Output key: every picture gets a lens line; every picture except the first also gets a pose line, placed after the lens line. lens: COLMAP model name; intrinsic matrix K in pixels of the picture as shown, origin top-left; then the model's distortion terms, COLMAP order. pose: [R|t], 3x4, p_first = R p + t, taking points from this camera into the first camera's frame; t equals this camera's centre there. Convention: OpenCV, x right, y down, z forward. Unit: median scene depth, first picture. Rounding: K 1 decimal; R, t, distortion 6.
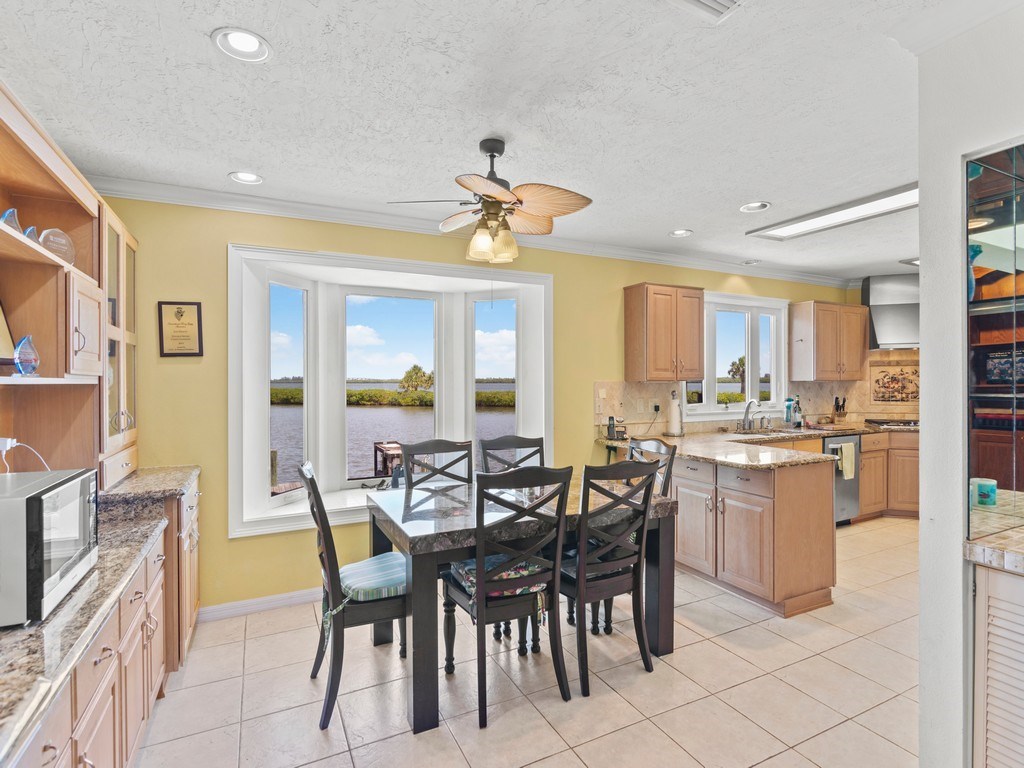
lens RADIAL K [[515.2, 0, 514.2], [0, 515.2, 385.4], [0, 0, 1]] dist [-0.000062, -0.001206]
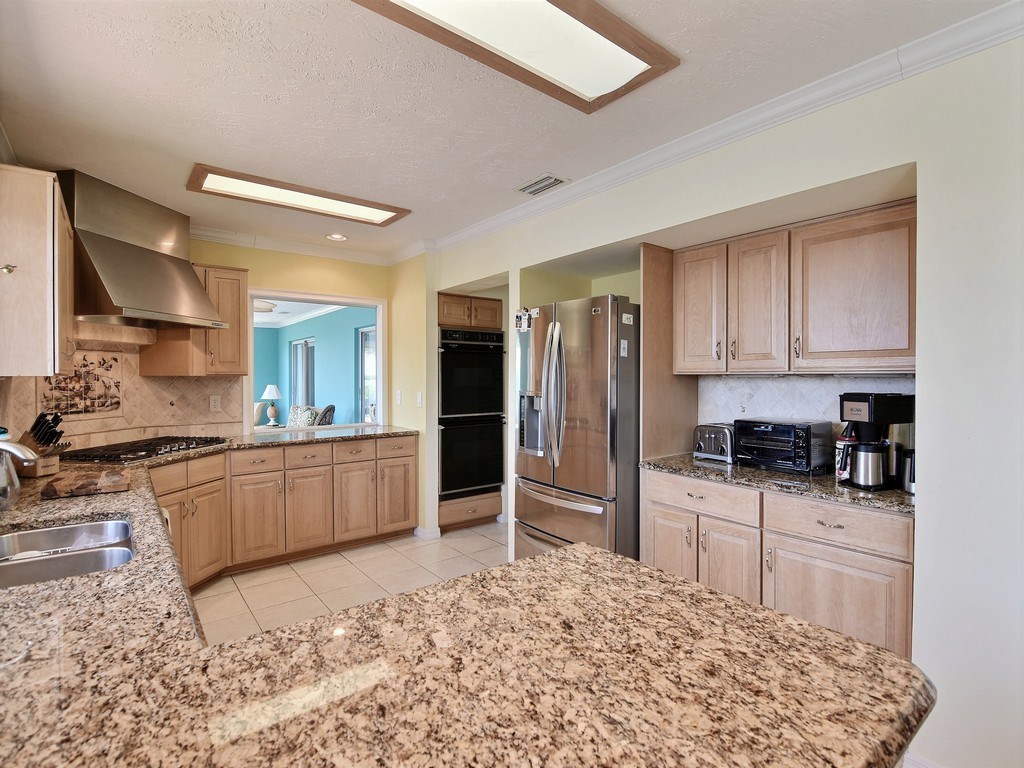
lens RADIAL K [[500.0, 0, 509.8], [0, 500.0, 377.9], [0, 0, 1]] dist [0.000382, 0.000062]
pose [[-0.195949, 0.000146, 0.980614, 0.165318], [0.008252, 0.999965, 0.001500, -0.006521], [-0.980579, 0.008386, -0.195944, 0.885901]]
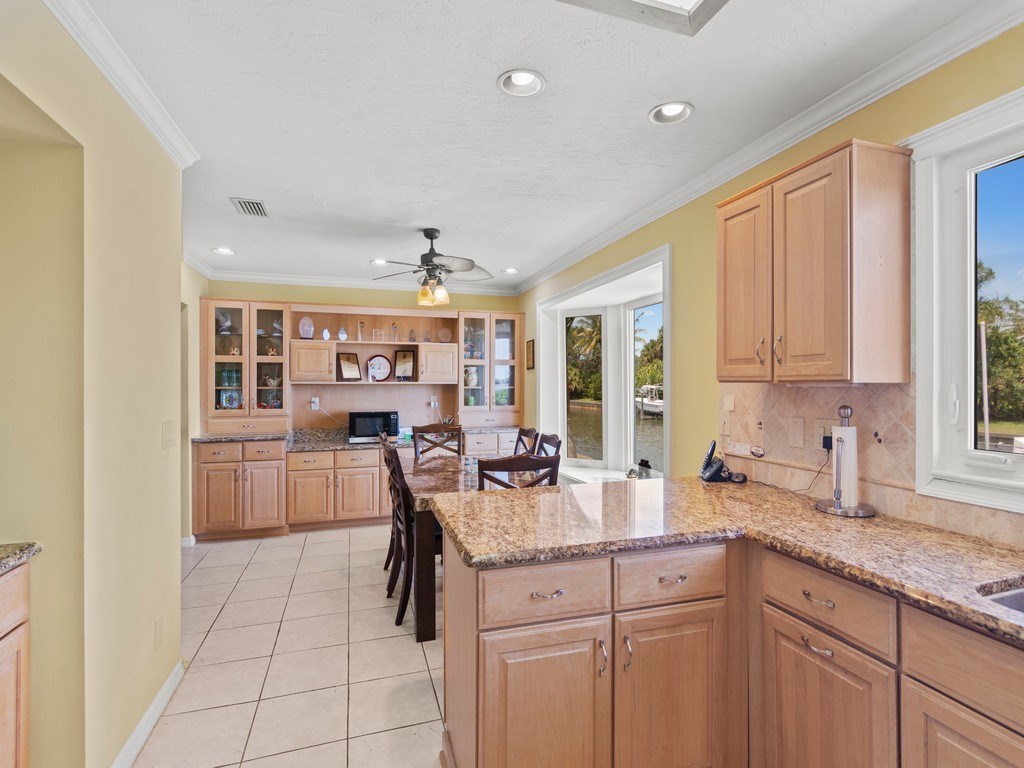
lens RADIAL K [[500.0, 0, 508.9], [0, 500.0, 382.7], [0, 0, 1]] dist [0.000382, 0.000062]
pose [[-0.156847, 0.003446, -0.987617, 0.808553], [-0.002353, 0.999990, 0.003863, -0.010068], [0.987620, 0.002930, -0.156838, 0.848149]]
